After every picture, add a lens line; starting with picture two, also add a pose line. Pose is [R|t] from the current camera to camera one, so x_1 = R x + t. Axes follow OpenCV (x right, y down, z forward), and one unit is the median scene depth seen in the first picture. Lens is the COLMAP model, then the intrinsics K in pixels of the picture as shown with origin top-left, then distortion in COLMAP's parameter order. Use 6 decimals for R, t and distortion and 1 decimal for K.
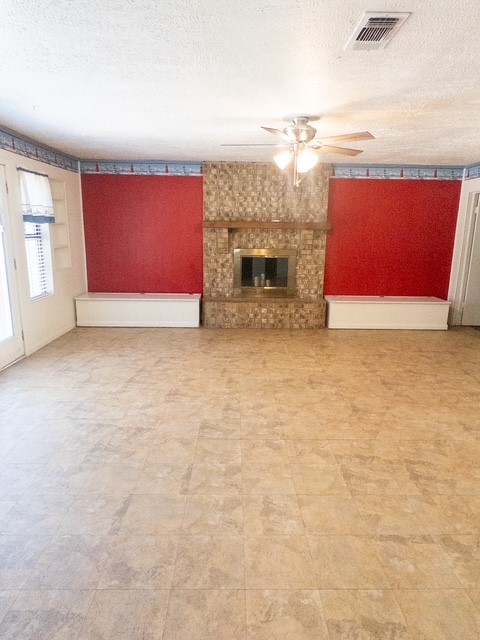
lens RADIAL K [[406.9, 0, 238.3], [0, 406.9, 320.5], [0, 0, 1]] dist [-0.009158, 0.000393]
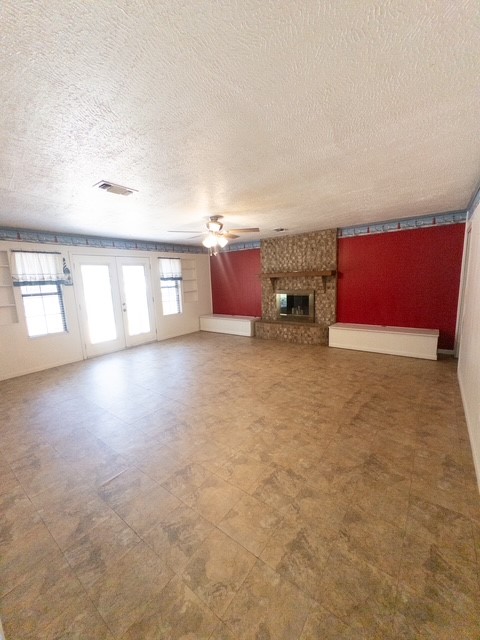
lens RADIAL K [[257.3, 0, 240.9], [0, 257.3, 318.0], [0, 0, 1]] dist [0.003244, 0.000128]
pose [[0.786631, 0.049014, -0.615475, 0.522470], [-0.084183, 0.996049, -0.028272, -0.027114], [0.611658, 0.074053, 0.787649, 0.125307]]
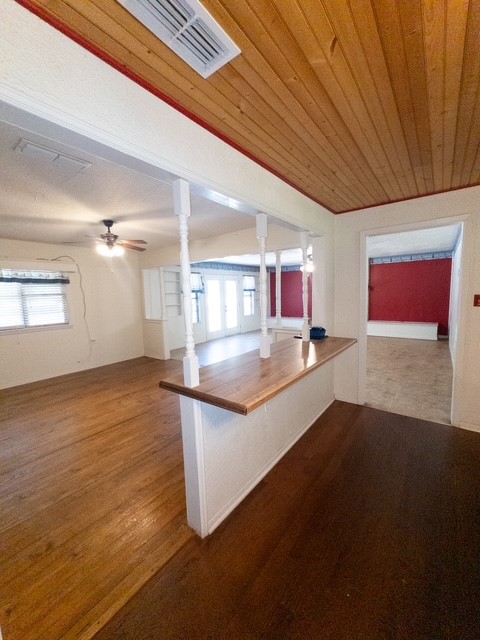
lens RADIAL K [[257.3, 0, 242.1], [0, 257.3, 319.0], [0, 0, 1]] dist [0.003244, 0.000128]
pose [[0.785843, 0.026374, -0.617864, 0.540069], [-0.093683, 0.992637, -0.076782, 0.097652], [0.611289, 0.118222, 0.782527, -0.429181]]
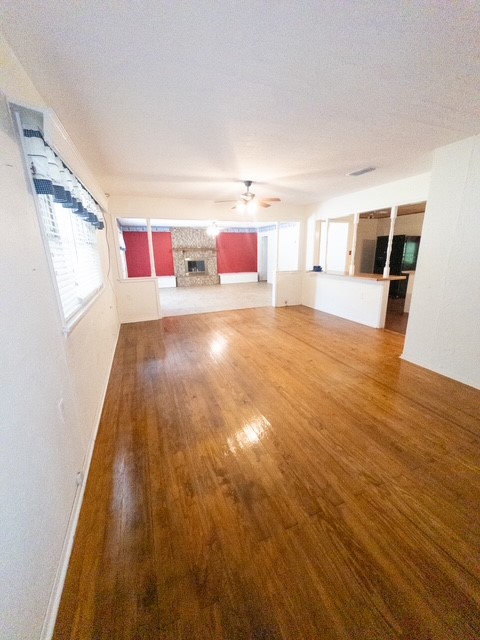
lens RADIAL K [[257.3, 0, 240.8], [0, 257.3, 318.6], [0, 0, 1]] dist [0.003244, 0.000128]
pose [[0.931845, -0.121583, 0.341881, -0.312621], [0.108914, 0.992467, 0.056089, 0.179848], [-0.346126, -0.015030, 0.938068, -0.803073]]
